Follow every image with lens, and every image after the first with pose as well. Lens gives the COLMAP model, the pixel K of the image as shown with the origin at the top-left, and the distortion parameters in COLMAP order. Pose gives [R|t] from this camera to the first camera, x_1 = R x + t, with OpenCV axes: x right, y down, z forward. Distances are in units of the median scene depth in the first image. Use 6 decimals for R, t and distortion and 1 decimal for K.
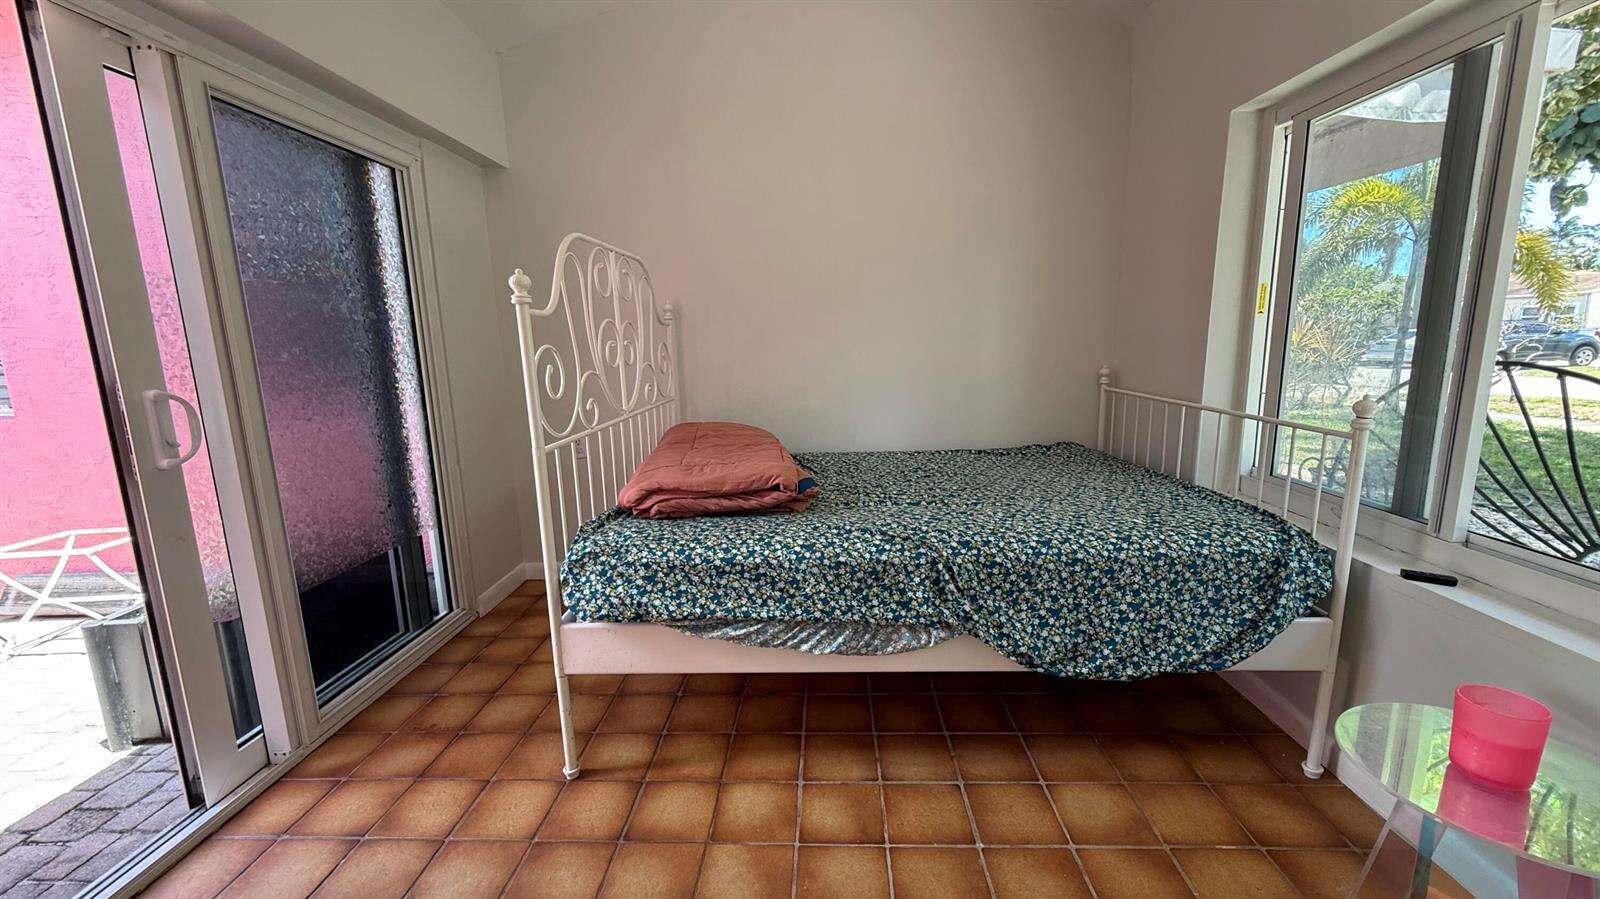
lens RADIAL K [[635.3, 0, 799.4], [0, 635.3, 452.3], [0, 0, 1]] dist [-0.003363, 0.000274]
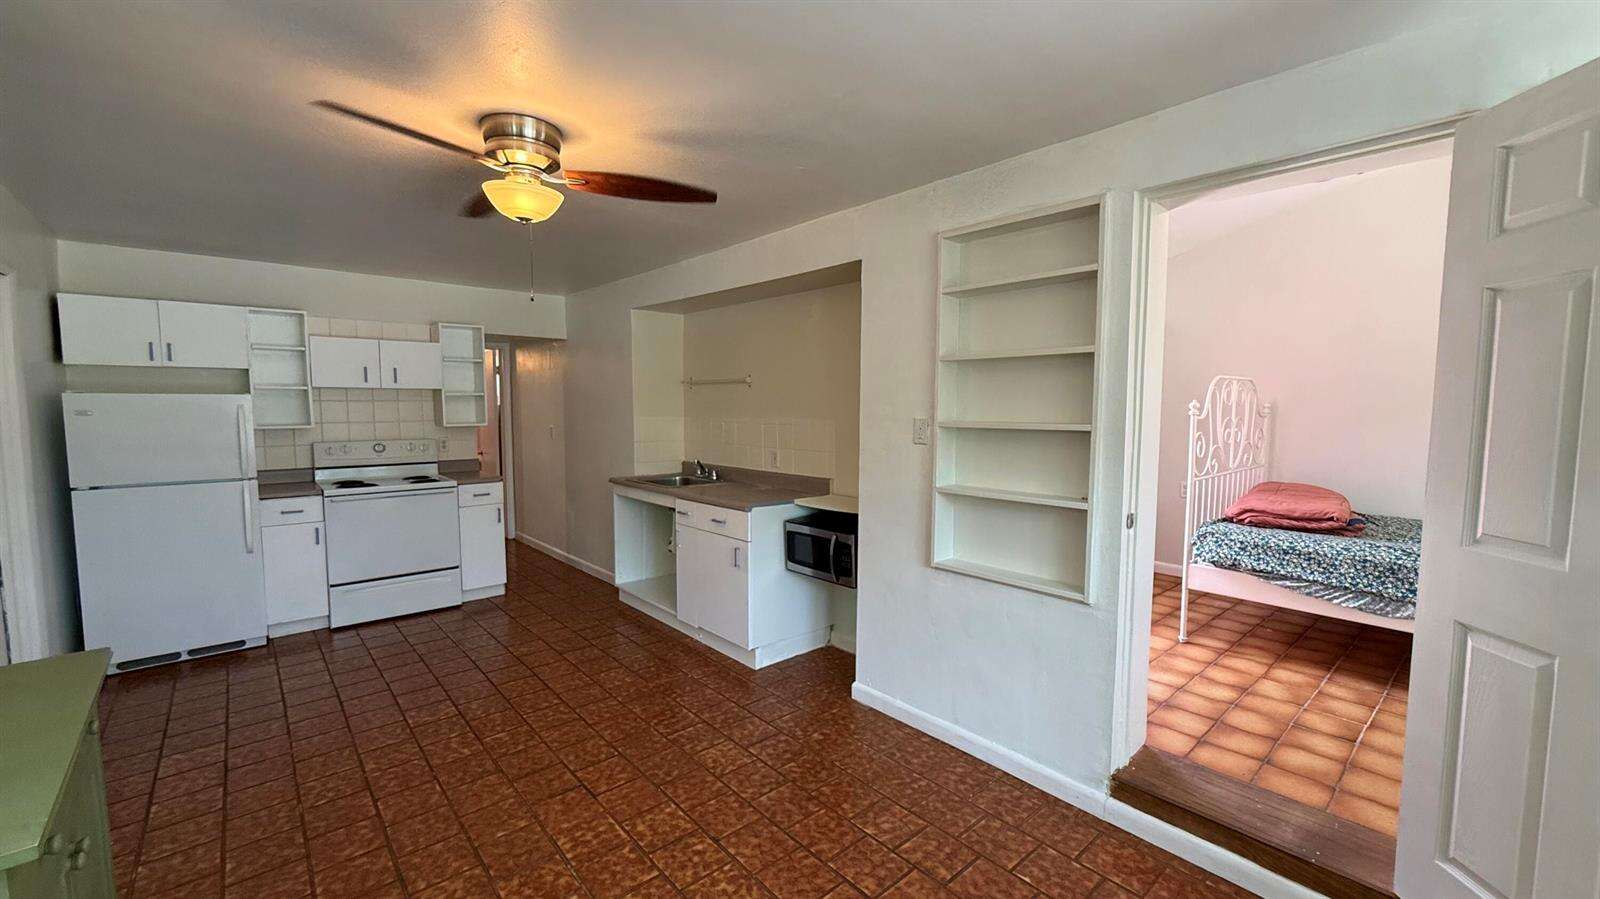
lens RADIAL K [[635.3, 0, 801.3], [0, 635.3, 454.1], [0, 0, 1]] dist [-0.003363, 0.000274]
pose [[0.686422, 0.088053, -0.721853, 0.234616], [-0.151860, 0.988114, -0.023874, 0.161967], [0.711170, 0.126008, 0.691635, -1.452724]]
